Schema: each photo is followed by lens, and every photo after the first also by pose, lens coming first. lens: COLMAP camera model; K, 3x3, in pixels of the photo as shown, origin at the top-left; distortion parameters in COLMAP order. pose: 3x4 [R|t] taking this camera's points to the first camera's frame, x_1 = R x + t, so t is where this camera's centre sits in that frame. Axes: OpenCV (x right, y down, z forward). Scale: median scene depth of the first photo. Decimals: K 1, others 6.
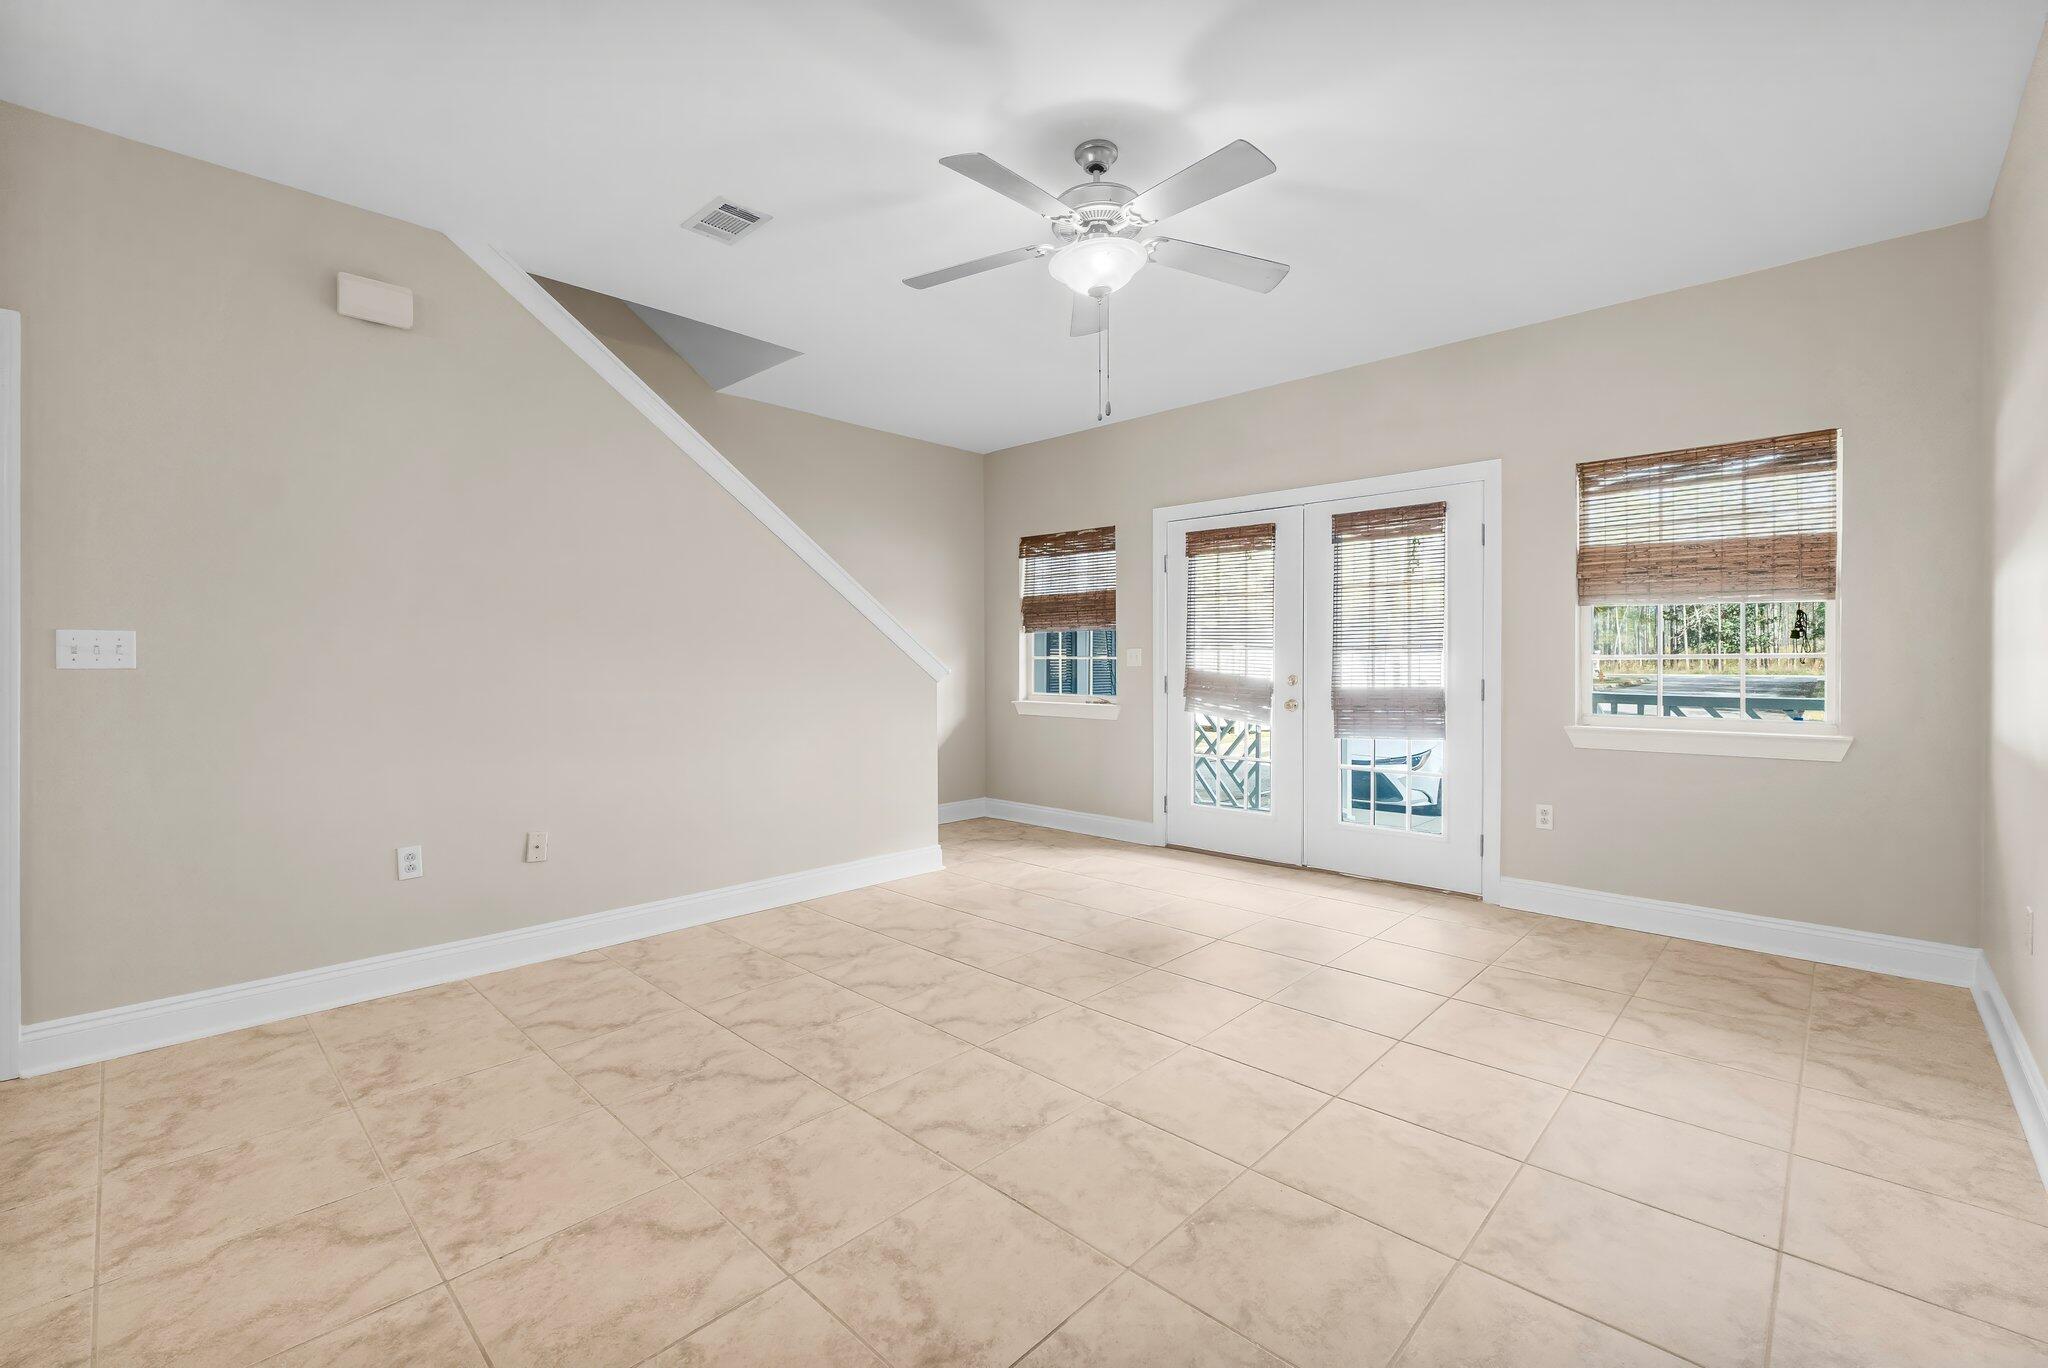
lens RADIAL K [[862.3, 0, 1027.0], [0, 862.3, 663.5], [0, 0, 1]] dist [-0.007198, -0.000320]
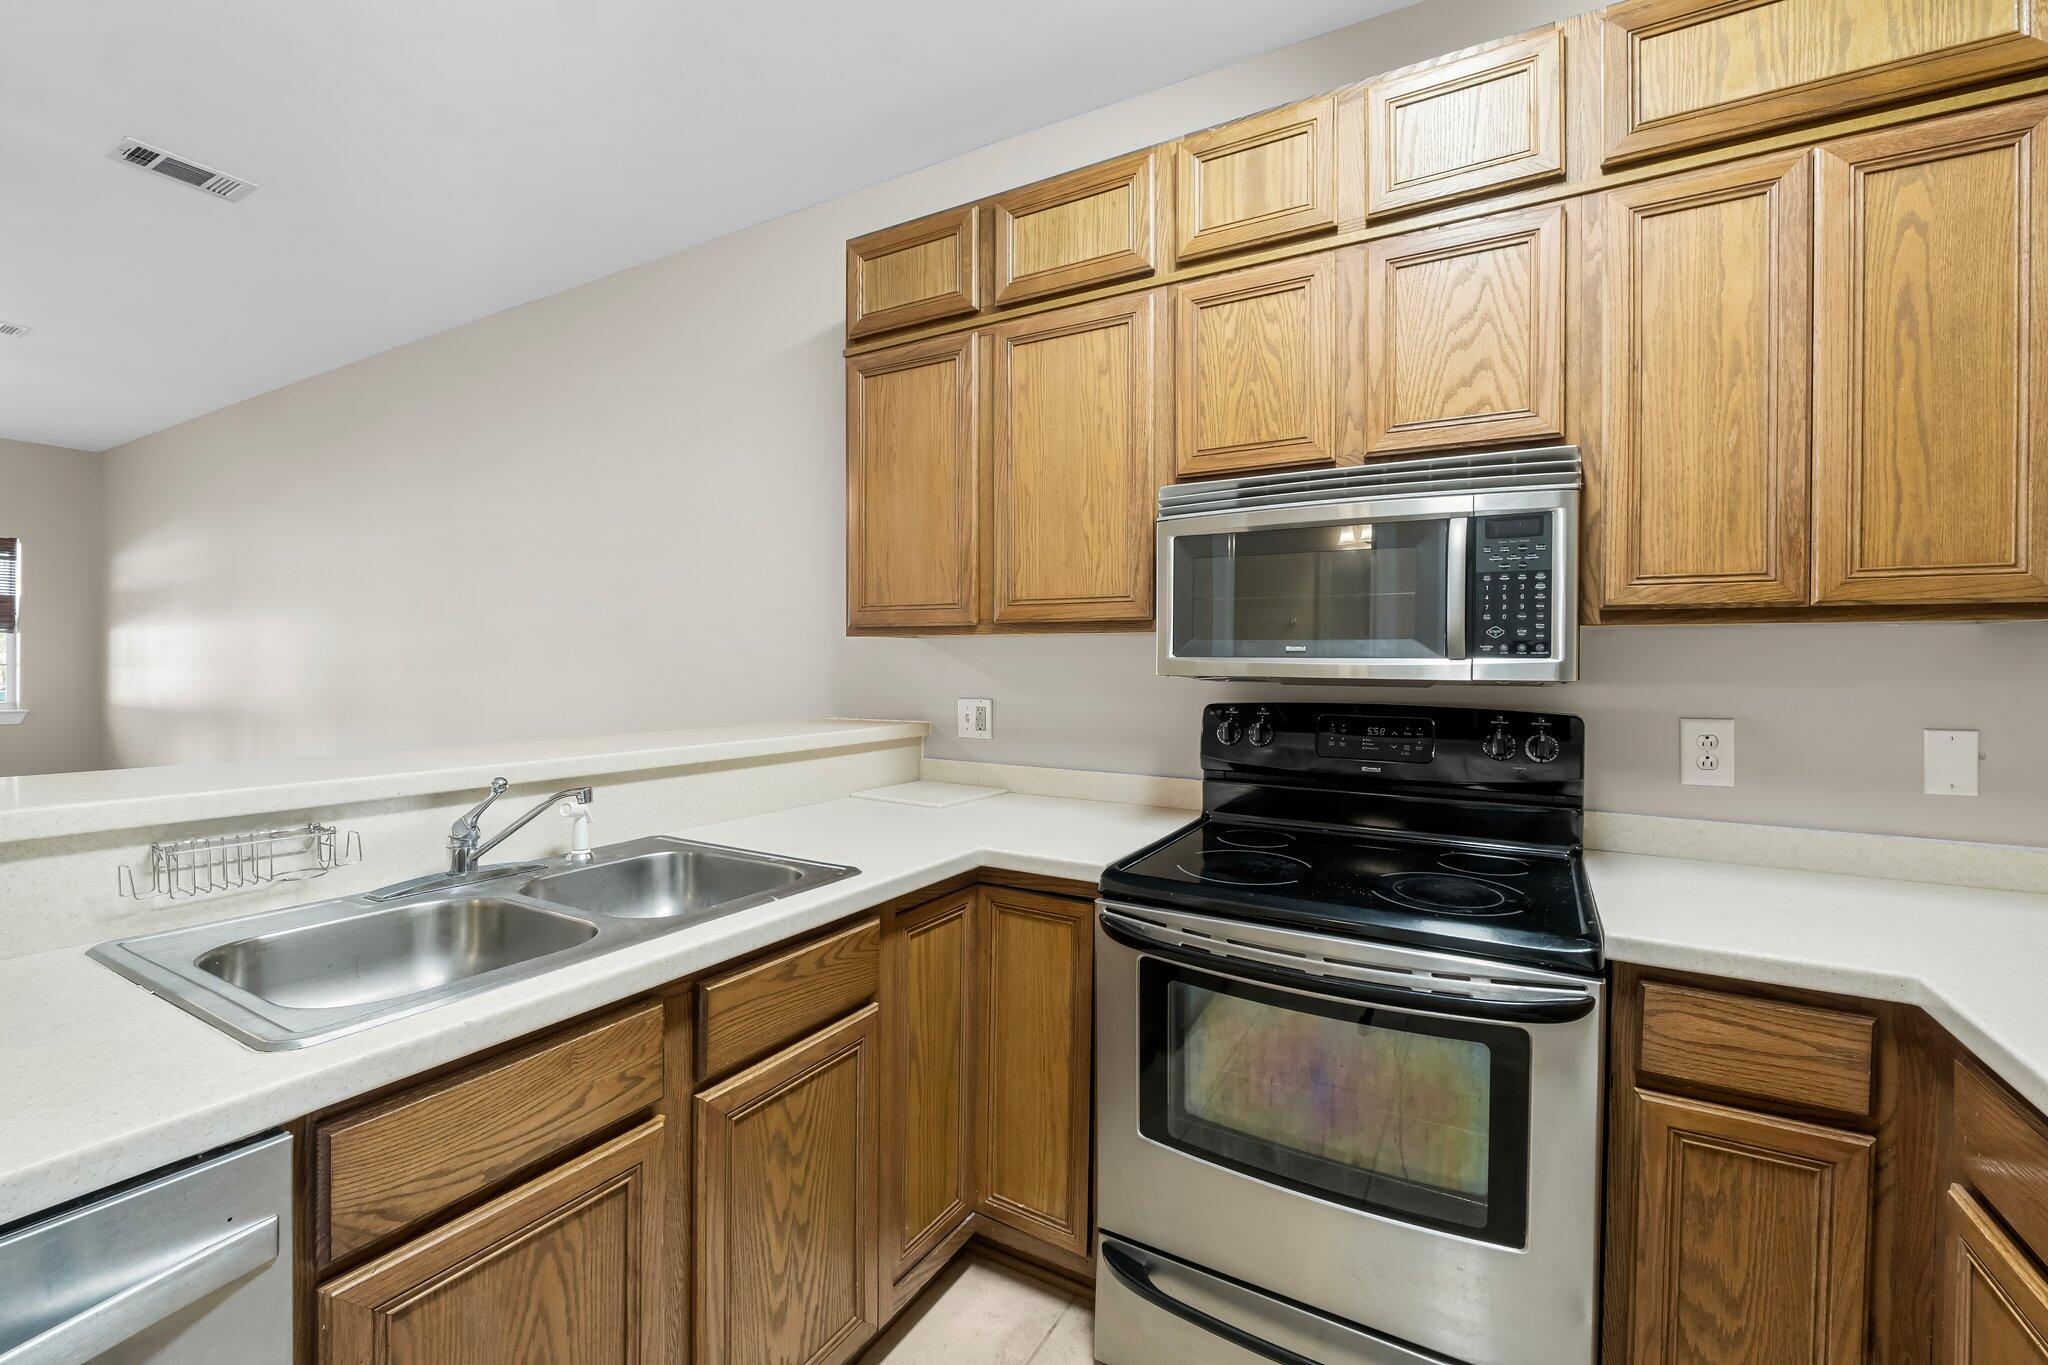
lens RADIAL K [[872.4, 0, 1029.9], [0, 872.4, 659.1], [0, 0, 1]] dist [-0.010658, 0.000516]
pose [[-0.244451, 0.002760, 0.969658, -1.188804], [-0.003516, 0.999987, -0.003733, -0.019316], [-0.969655, -0.004322, -0.244438, -0.558312]]
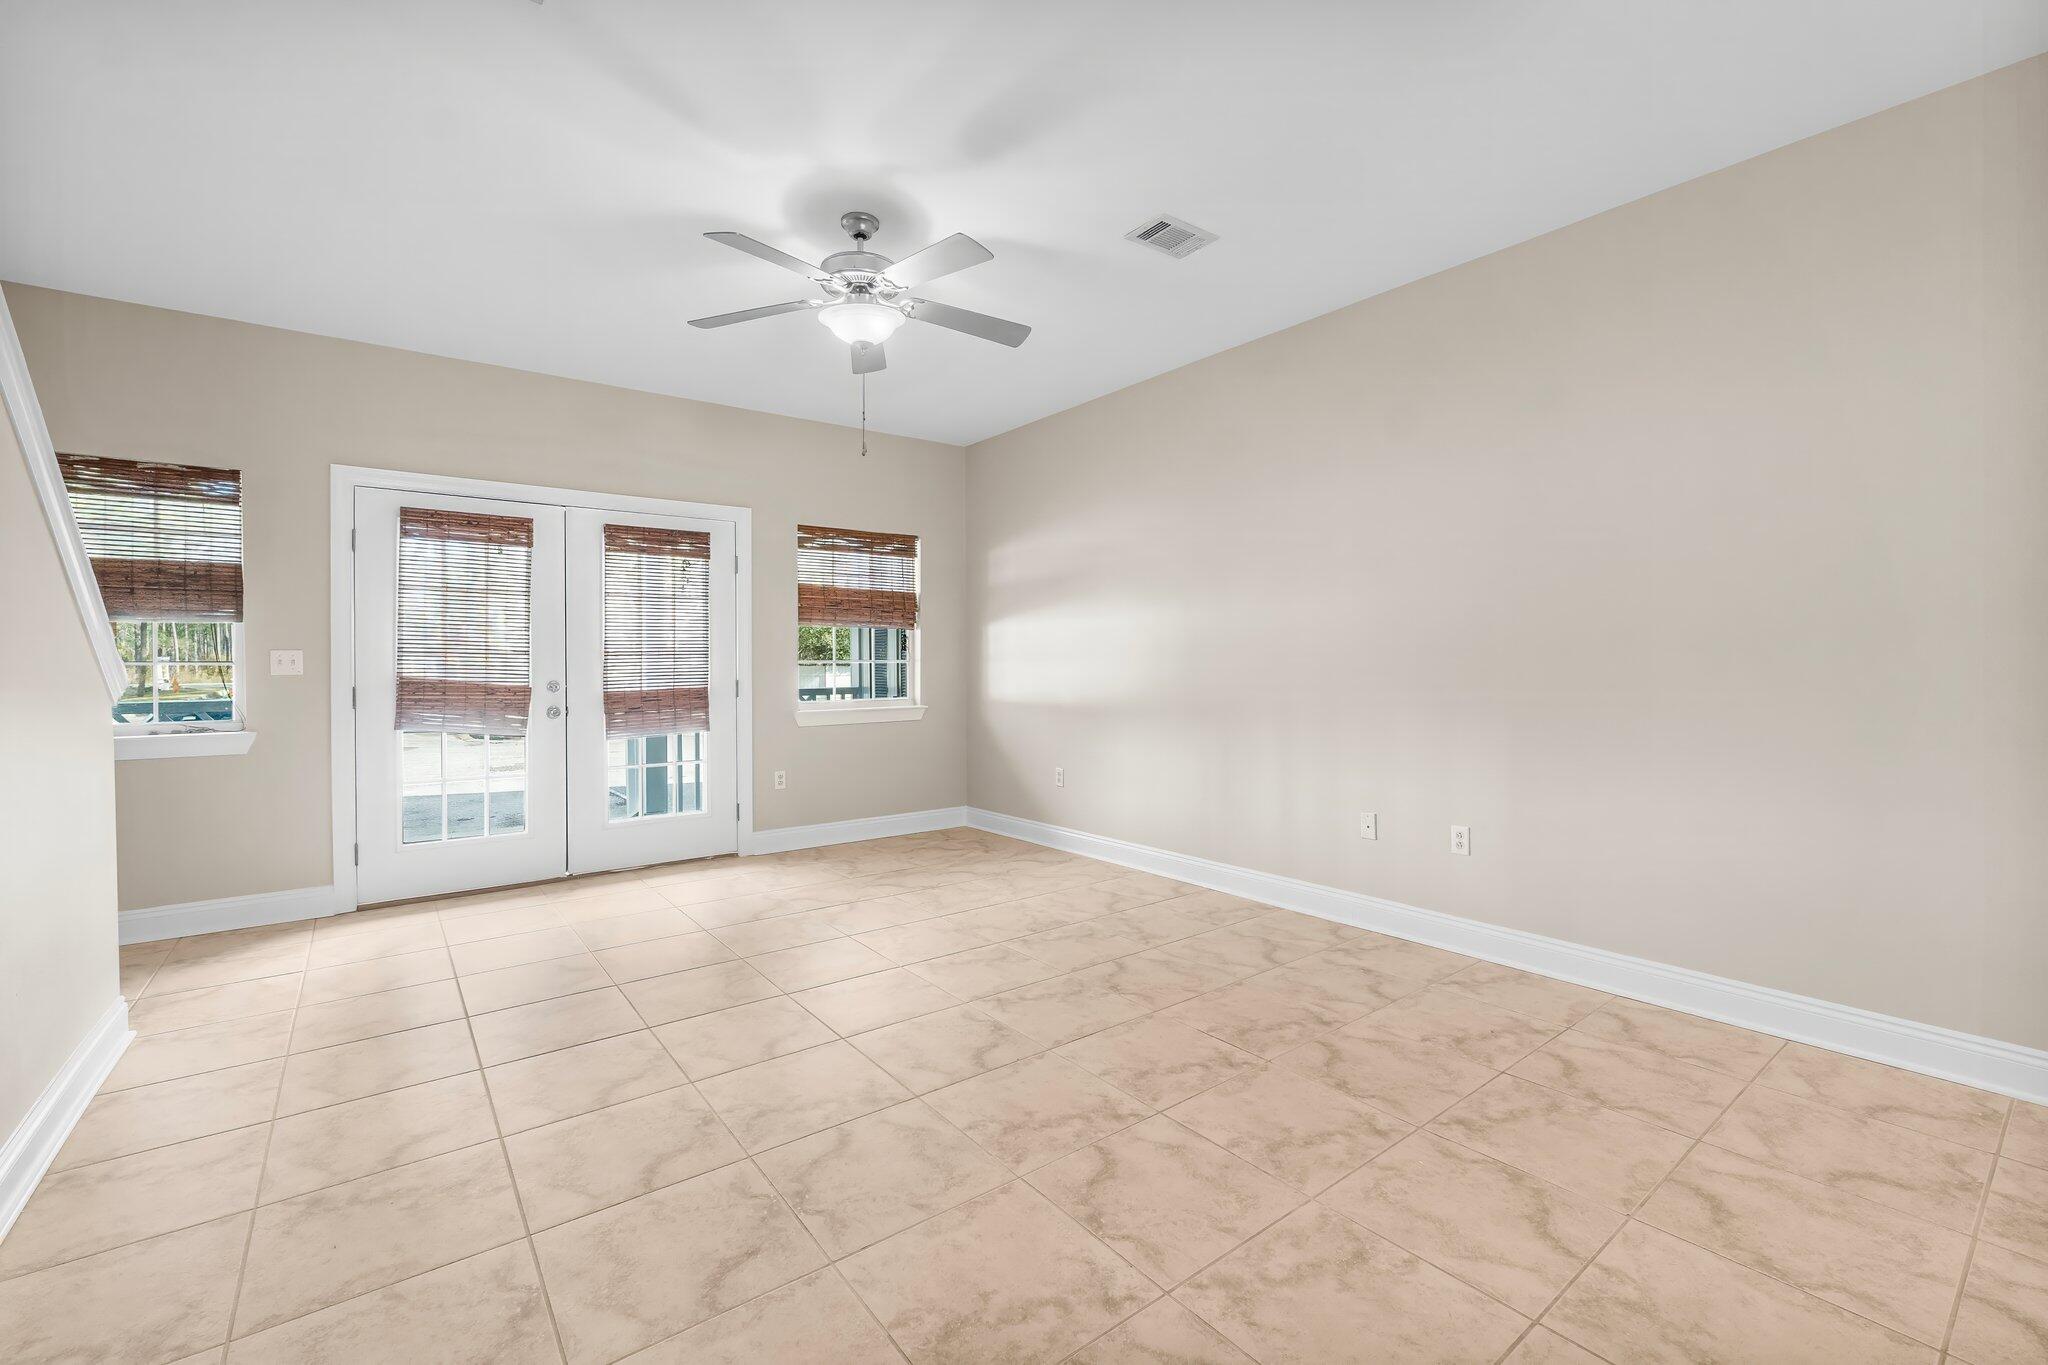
lens RADIAL K [[872.4, 0, 1019.3], [0, 872.4, 657.3], [0, 0, 1]] dist [-0.010658, 0.000516]
pose [[0.155955, 0.008344, 0.987729, -0.753926], [0.010110, 0.999898, -0.010043, 0.002407], [-0.987712, 0.011552, 0.155855, 0.448270]]
